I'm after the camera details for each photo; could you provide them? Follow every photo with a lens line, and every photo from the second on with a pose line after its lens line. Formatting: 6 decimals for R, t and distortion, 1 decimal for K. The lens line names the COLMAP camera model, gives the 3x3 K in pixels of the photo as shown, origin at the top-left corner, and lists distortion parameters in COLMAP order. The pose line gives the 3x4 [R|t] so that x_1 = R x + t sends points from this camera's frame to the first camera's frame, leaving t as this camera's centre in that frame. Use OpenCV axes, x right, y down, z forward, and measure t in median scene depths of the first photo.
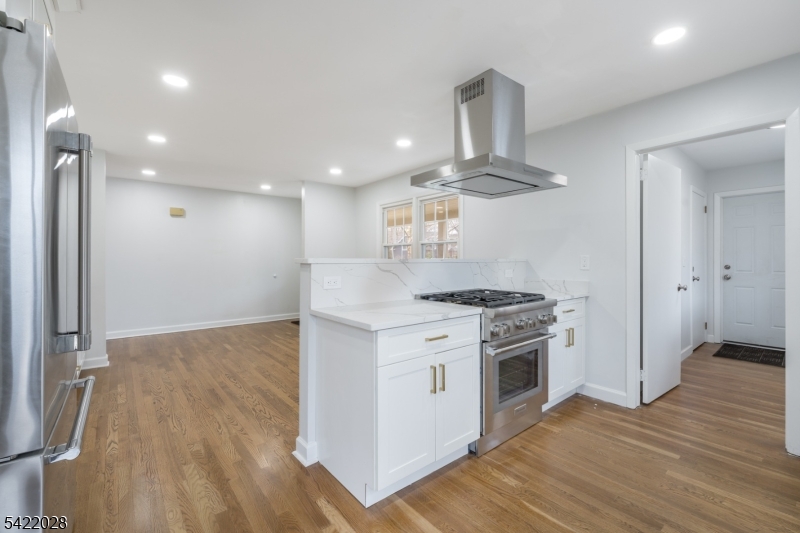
lens RADIAL K [[341.9, 0, 404.3], [0, 341.9, 259.5], [0, 0, 1]] dist [-0.000655, -0.000586]
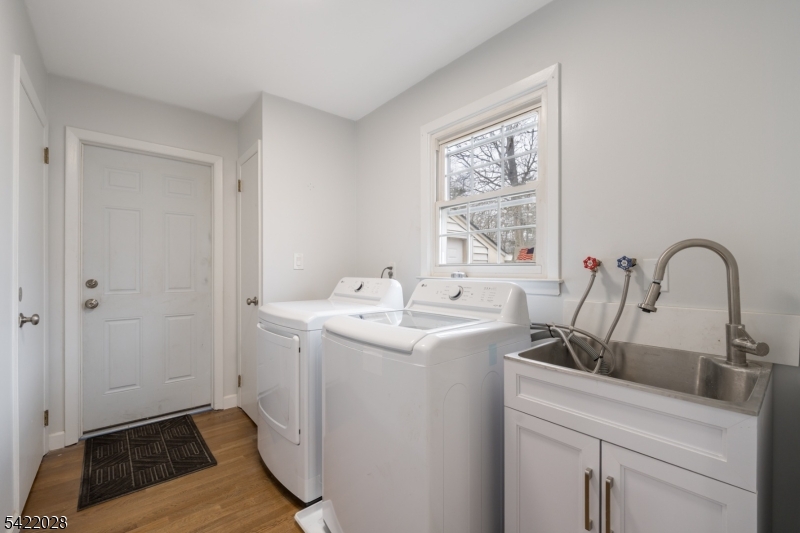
lens RADIAL K [[335.3, 0, 399.1], [0, 335.3, 270.6], [0, 0, 1]] dist [-0.000612, -0.000634]
pose [[-0.021086, 0.002337, 0.999775, 0.729992], [-0.001869, 0.999995, -0.002376, 0.005829], [-0.999776, -0.001918, -0.021081, 0.918335]]
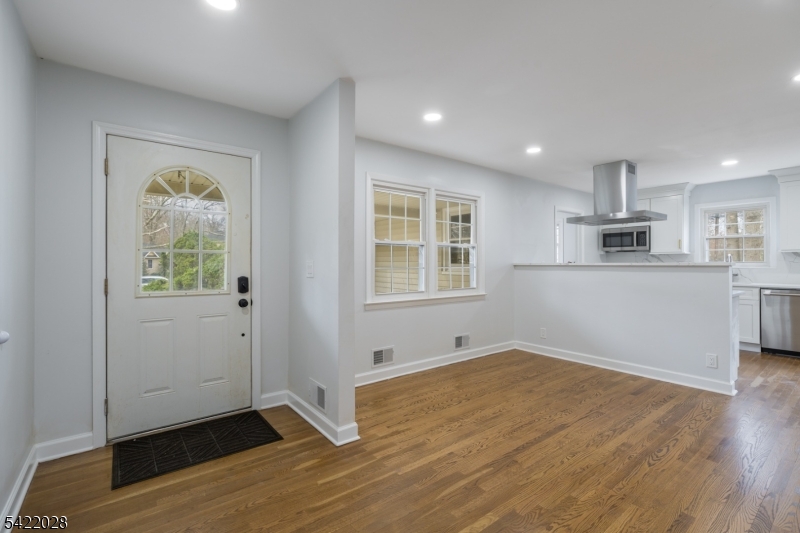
lens RADIAL K [[363.2, 0, 402.9], [0, 363.2, 264.7], [0, 0, 1]] dist [-0.001680, -0.000957]
pose [[0.041328, -0.001051, 0.999145, -1.622149], [0.001086, 0.999999, 0.001007, 0.004080], [-0.999145, 0.001044, 0.041329, 1.974120]]
